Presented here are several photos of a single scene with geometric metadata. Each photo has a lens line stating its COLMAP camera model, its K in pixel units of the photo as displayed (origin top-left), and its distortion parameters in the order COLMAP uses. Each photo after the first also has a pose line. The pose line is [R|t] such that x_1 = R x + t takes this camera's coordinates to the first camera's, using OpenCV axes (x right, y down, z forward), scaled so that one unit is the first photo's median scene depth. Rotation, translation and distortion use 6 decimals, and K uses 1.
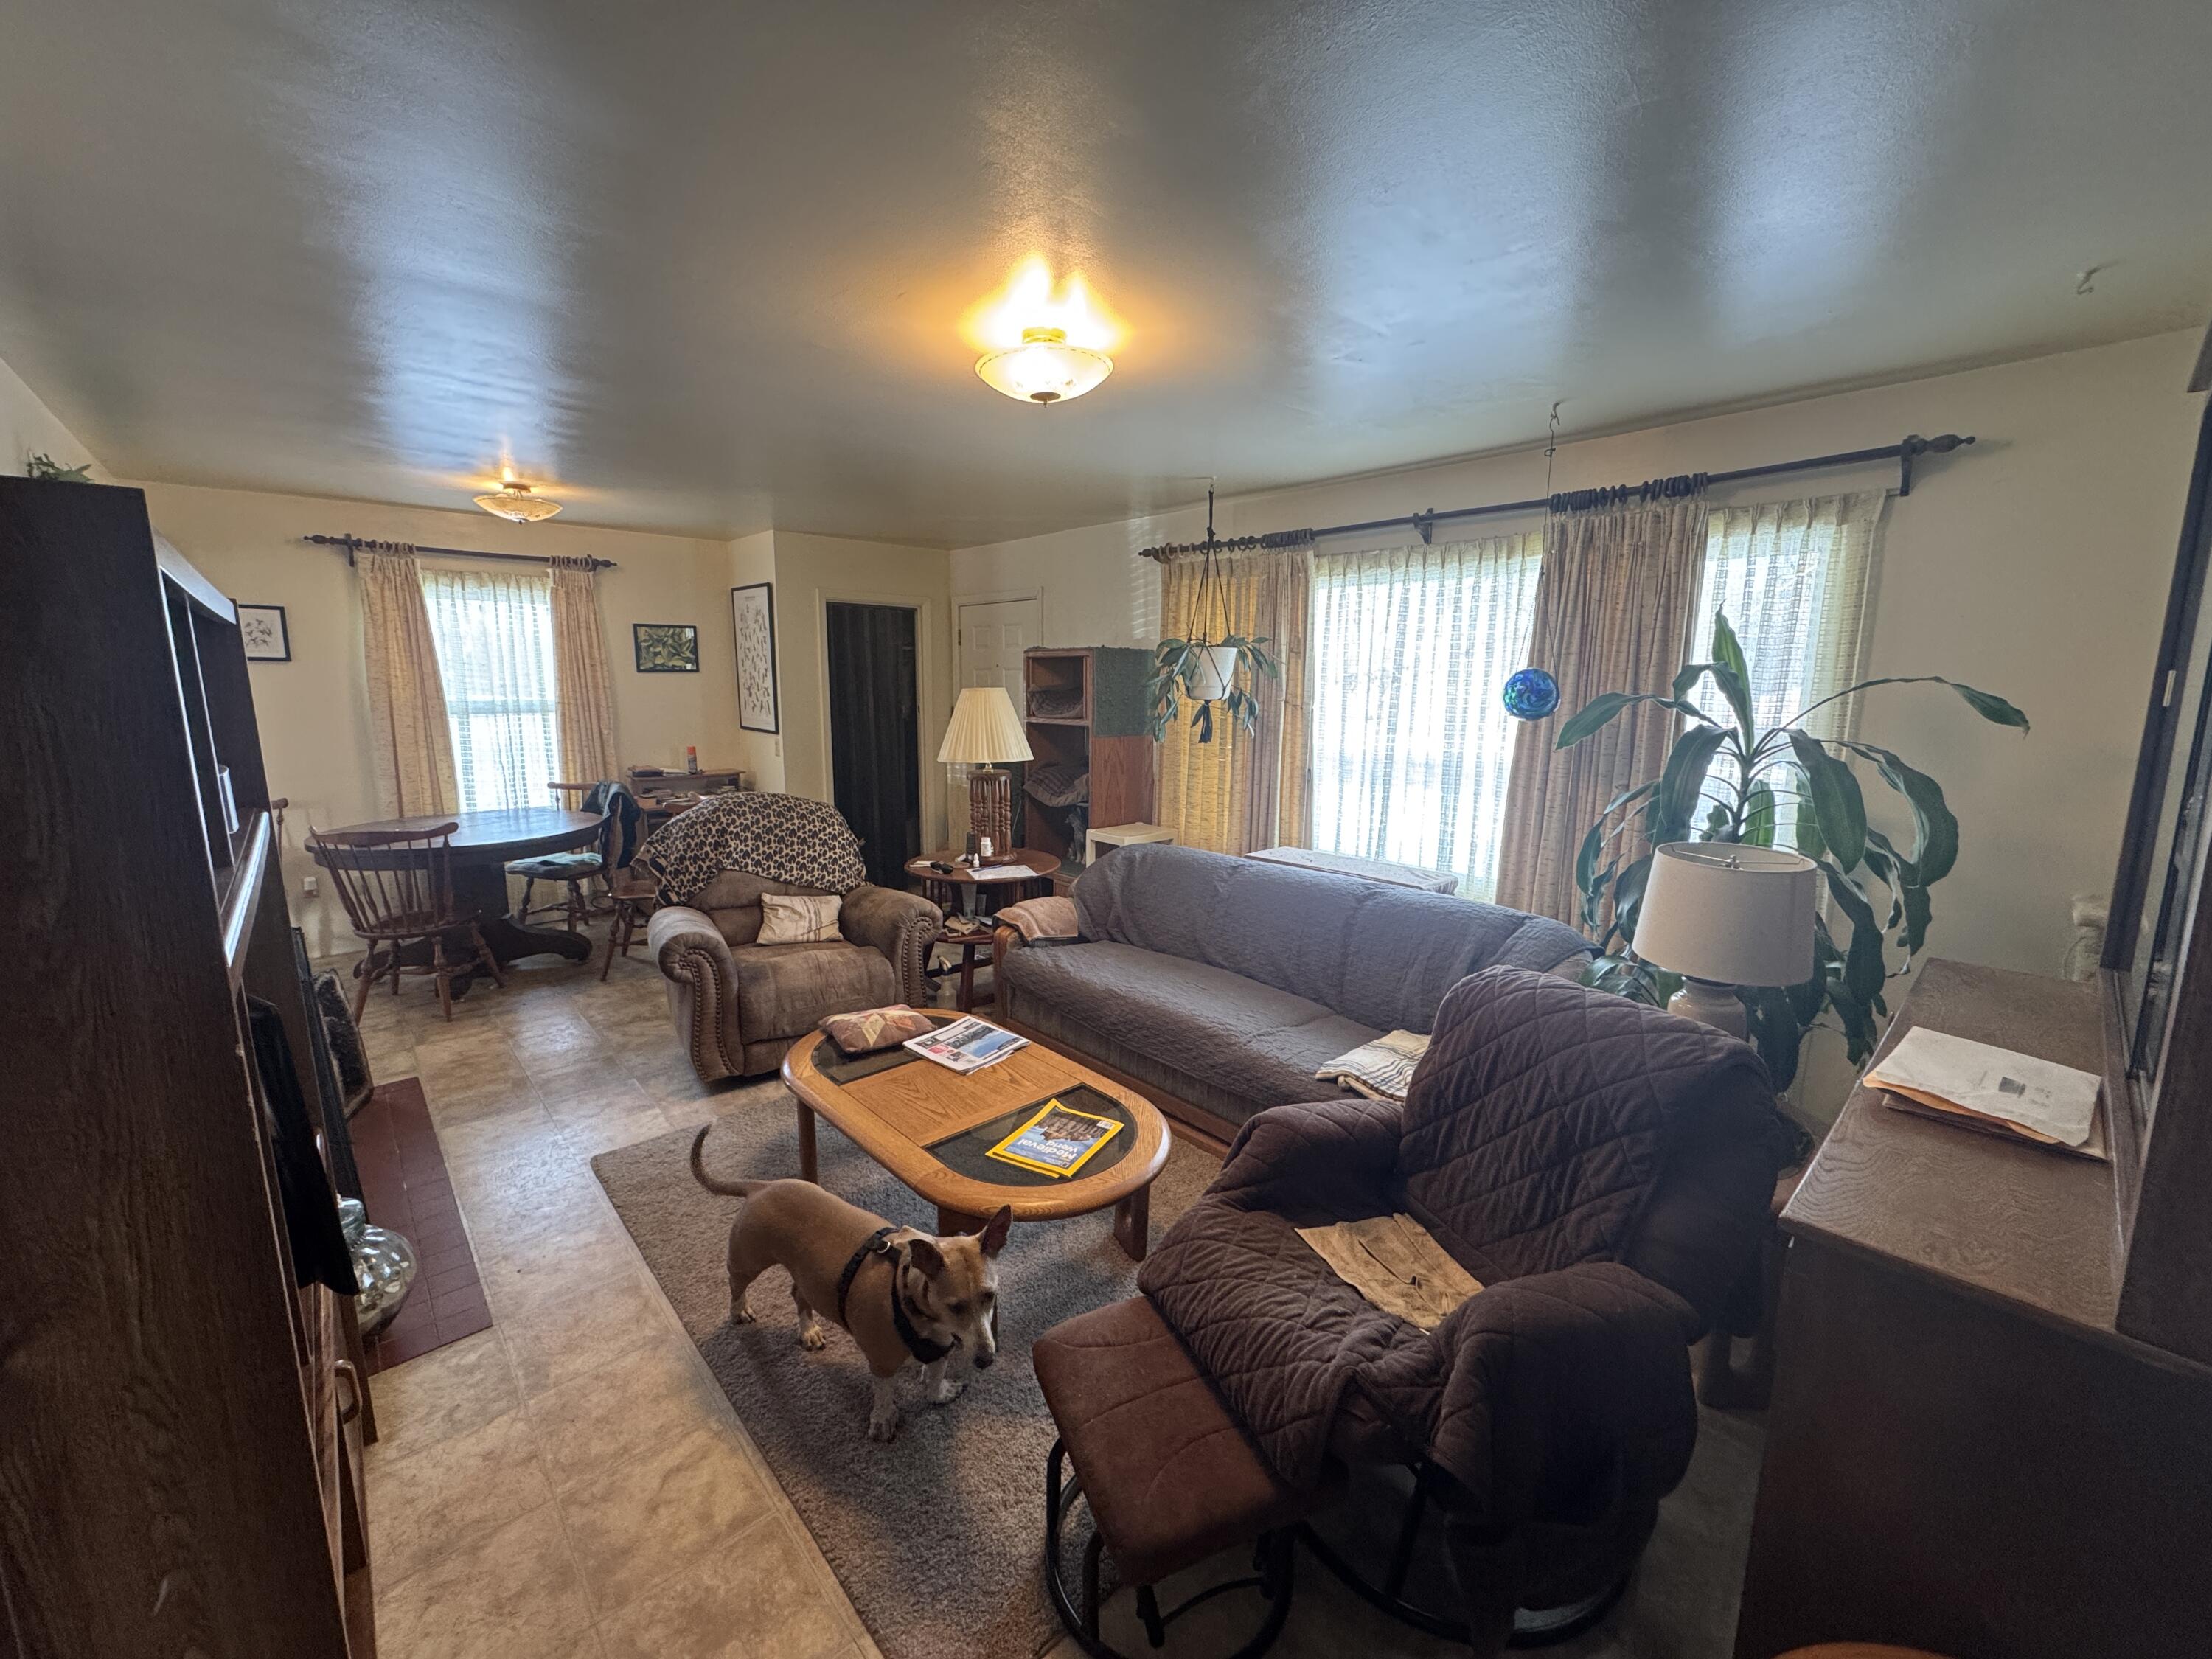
lens RADIAL K [[879.2, 0, 1109.8], [0, 879.2, 823.0], [0, 0, 1]] dist [-0.001867, 0.000761]
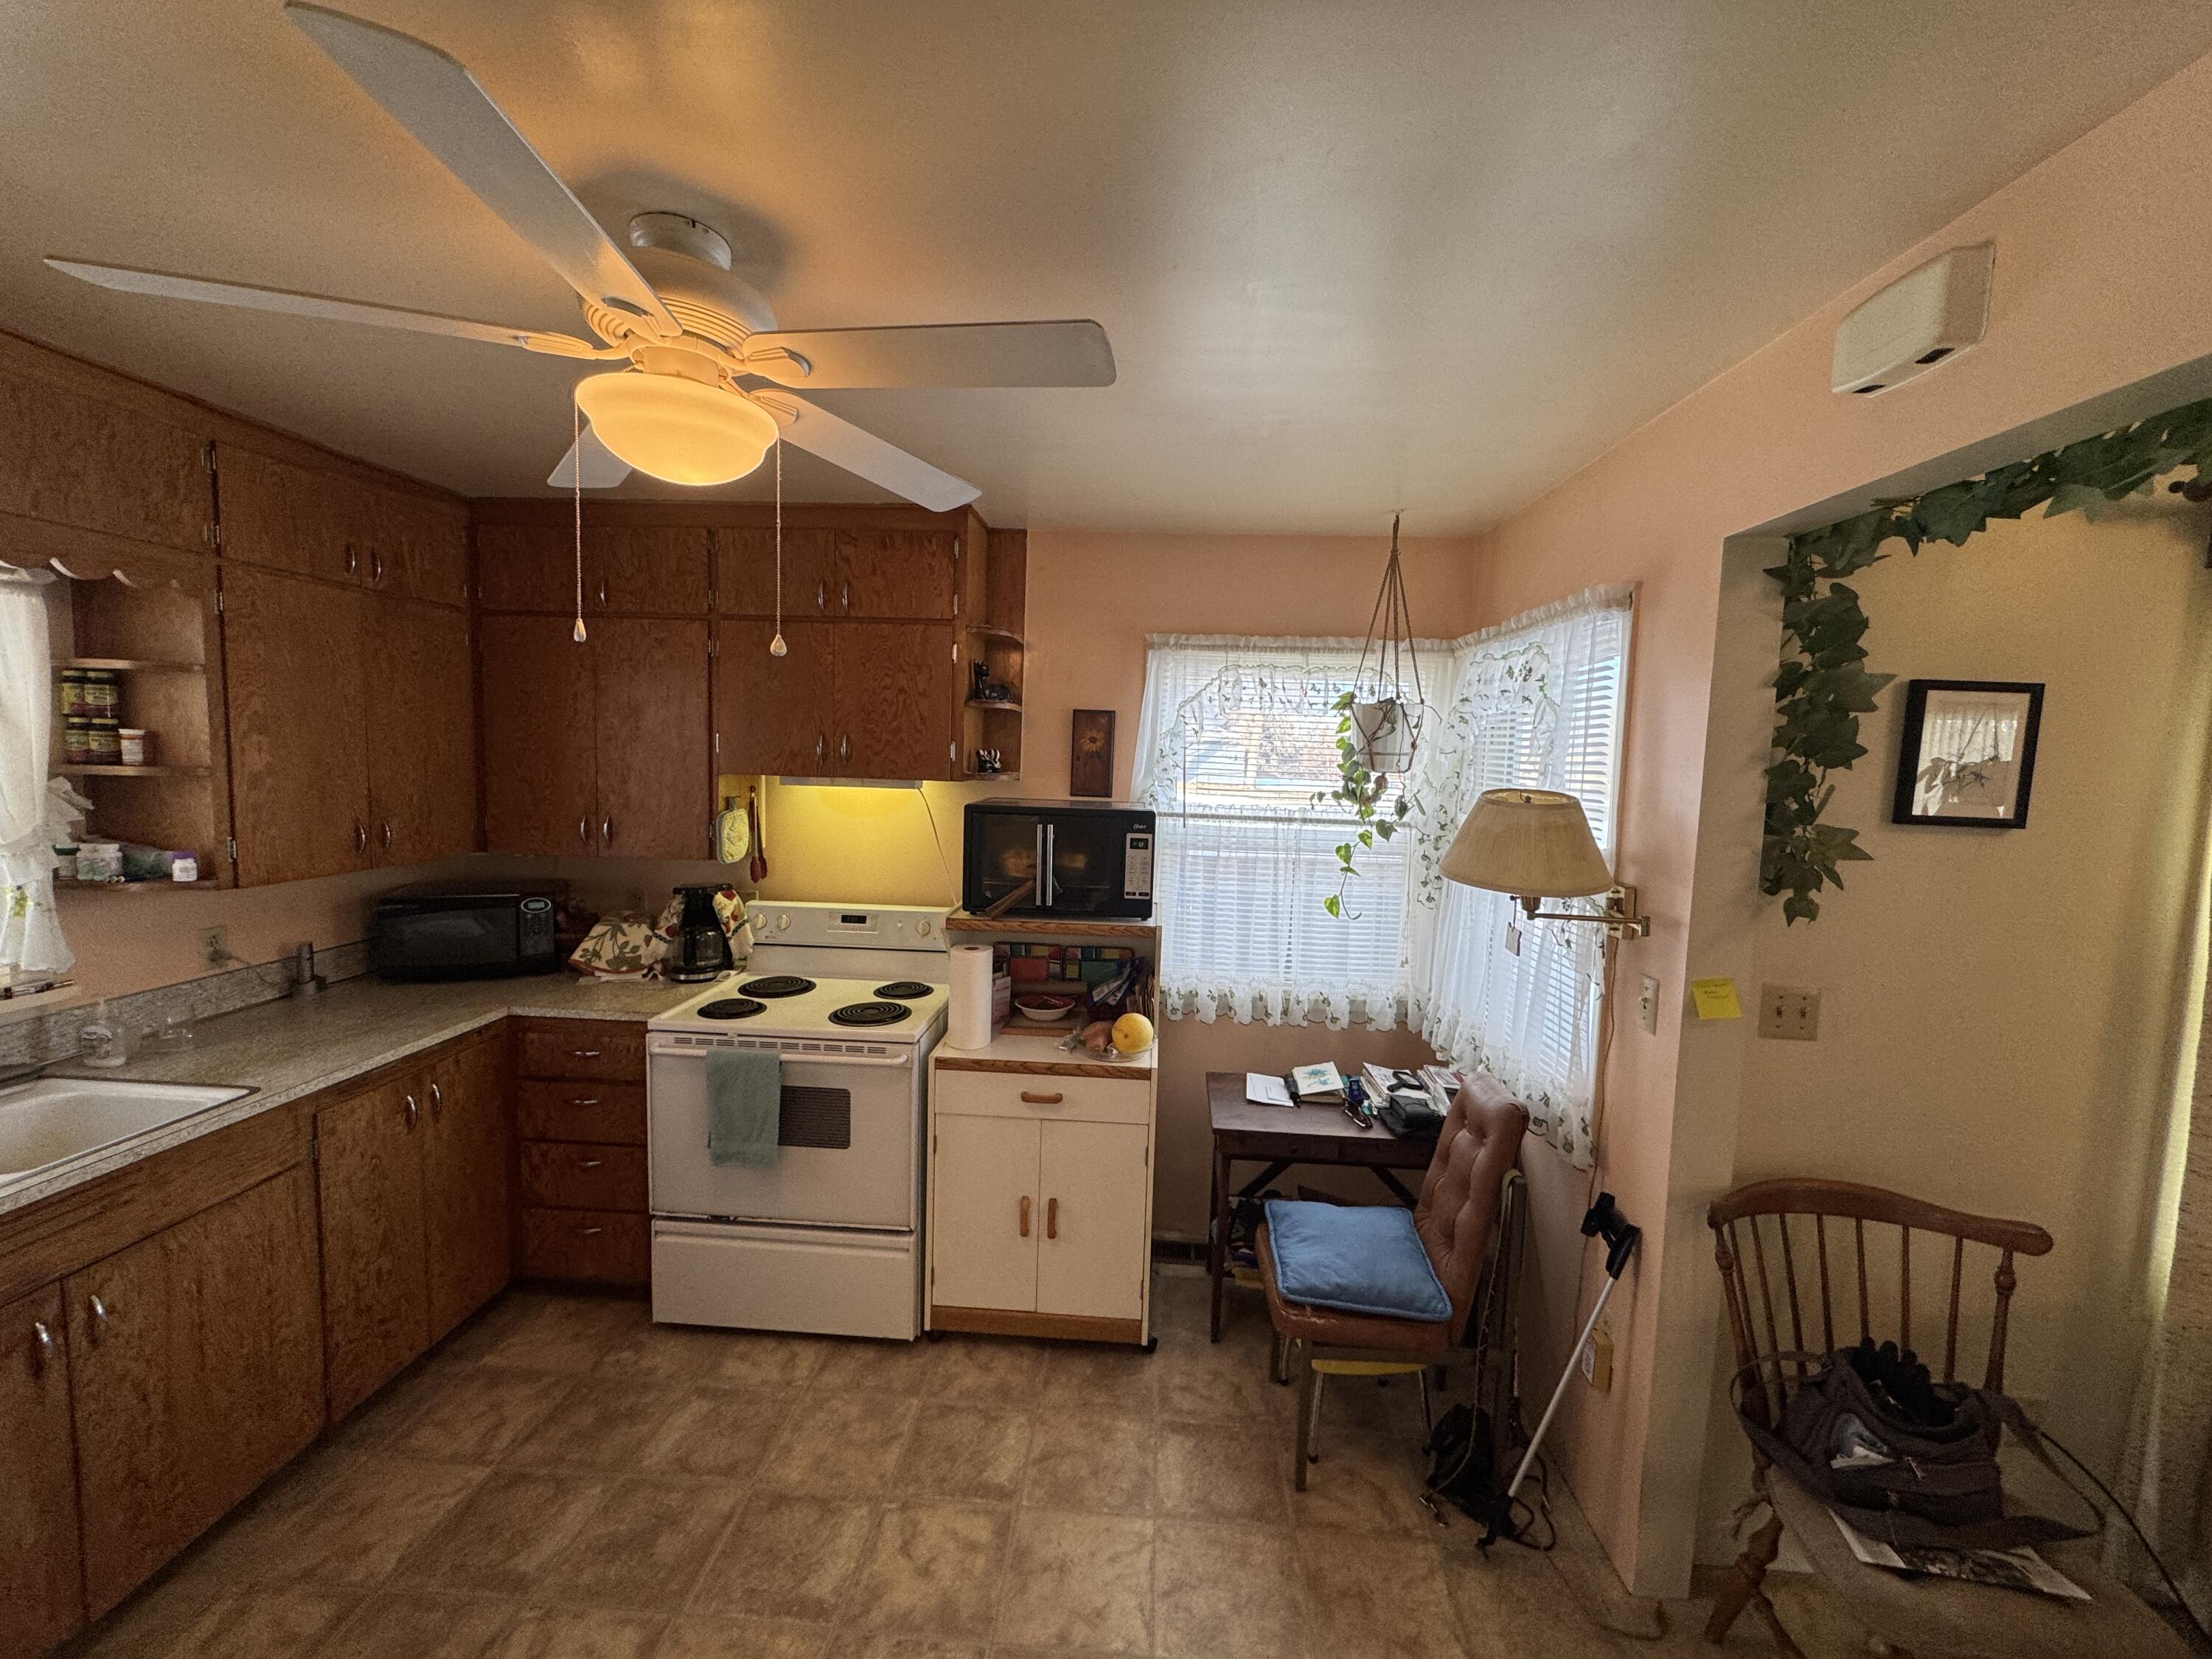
lens RADIAL K [[879.2, 0, 1109.3], [0, 879.2, 825.4], [0, 0, 1]] dist [-0.001867, 0.000761]
pose [[0.693326, 0.074323, -0.716781, -0.772202], [-0.143327, 0.989017, -0.036086, -0.096975], [0.706226, 0.127753, 0.696364, 0.388379]]
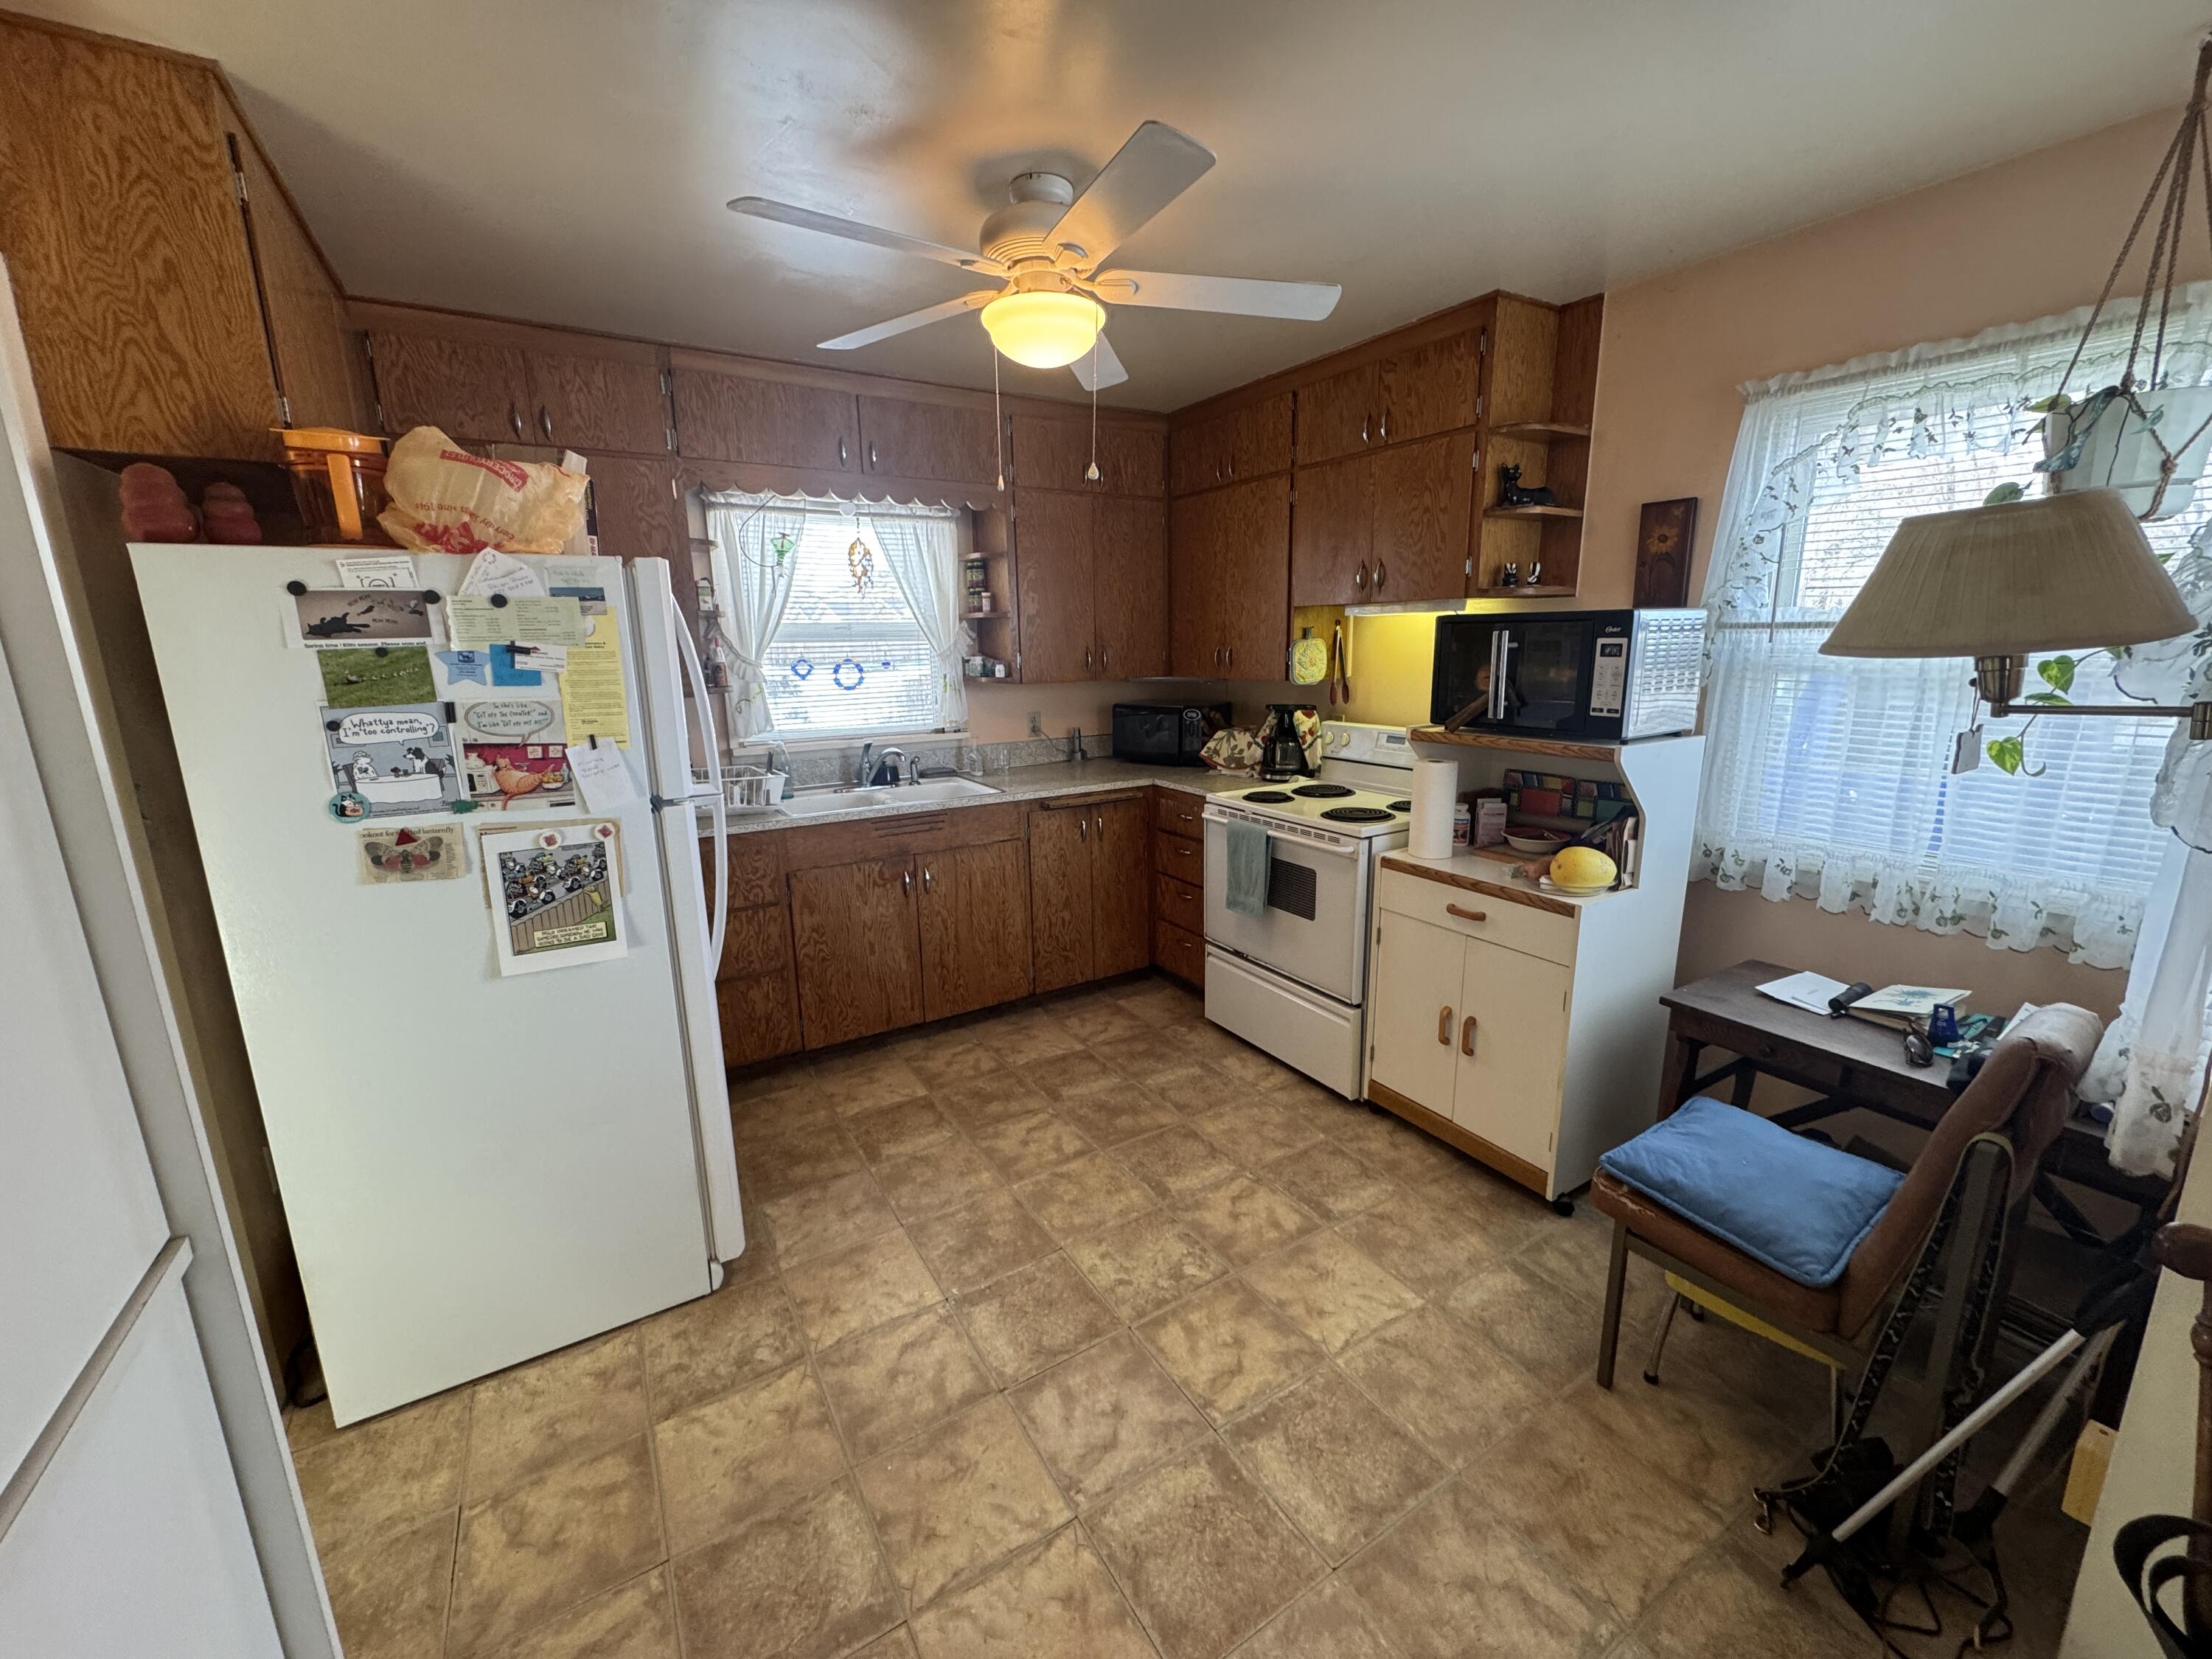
lens RADIAL K [[879.2, 0, 1108.0], [0, 879.2, 824.4], [0, 0, 1]] dist [-0.001867, 0.000761]
pose [[-0.186847, 0.202654, -0.961259, -0.661049], [-0.145176, 0.962052, 0.231041, -0.089831], [0.971603, 0.182721, -0.150336, 0.571952]]
